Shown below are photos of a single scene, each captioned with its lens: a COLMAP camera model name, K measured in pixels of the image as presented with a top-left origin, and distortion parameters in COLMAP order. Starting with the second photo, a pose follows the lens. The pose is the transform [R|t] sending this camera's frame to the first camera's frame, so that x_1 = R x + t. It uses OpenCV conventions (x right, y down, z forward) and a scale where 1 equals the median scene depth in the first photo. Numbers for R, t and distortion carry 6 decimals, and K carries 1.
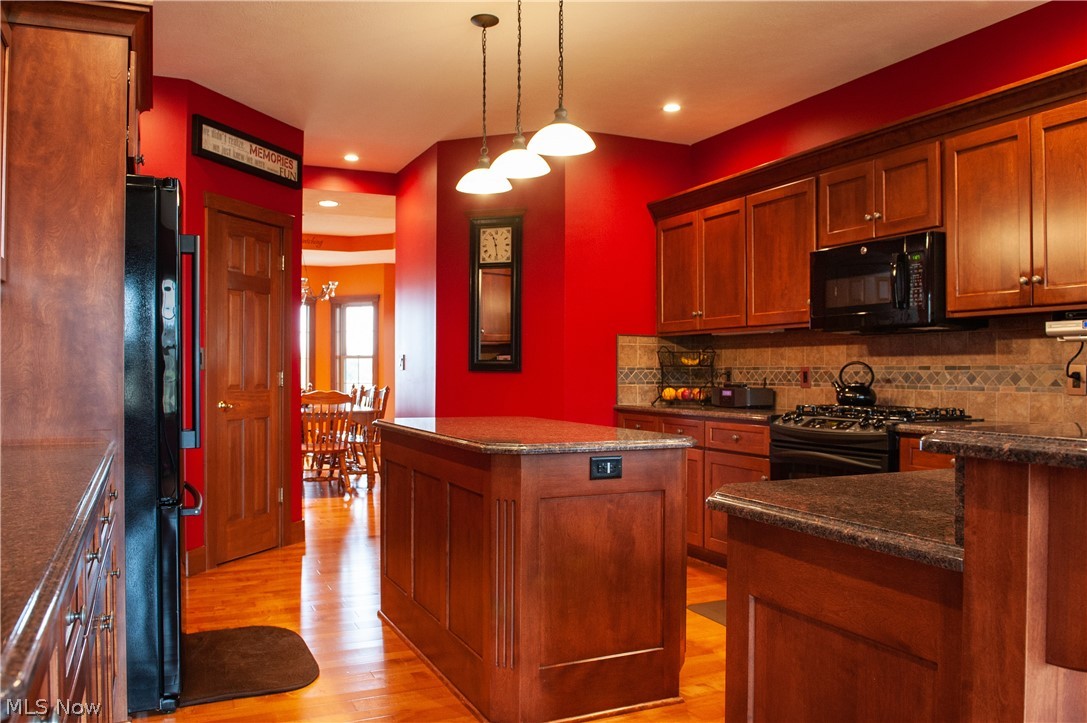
lens RADIAL K [[744.9, 0, 543.0], [0, 744.9, 383.1], [0, 0, 1]] dist [-0.061632, -0.000677]
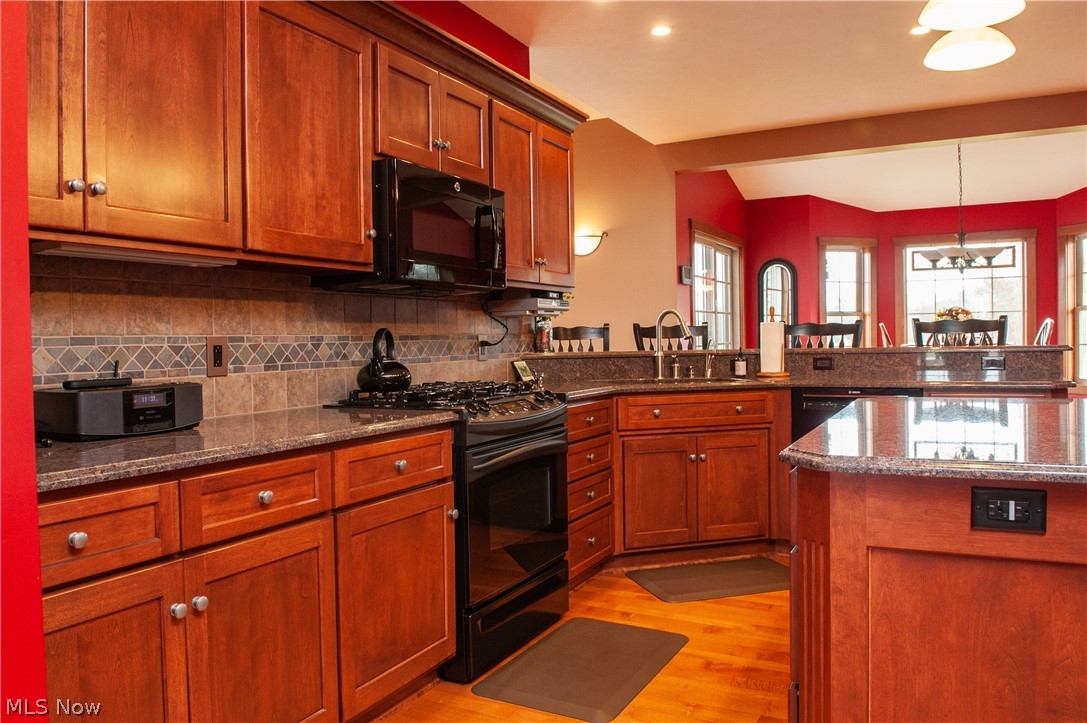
lens RADIAL K [[796.9, 0, 543.5], [0, 796.9, 361.5], [0, 0, 1]] dist [-0.054798, -0.004149]
pose [[-0.561618, -0.015162, 0.827258, -0.267255], [0.029121, 0.998850, 0.038076, -0.020500], [-0.826884, 0.045475, -0.560531, 1.204049]]
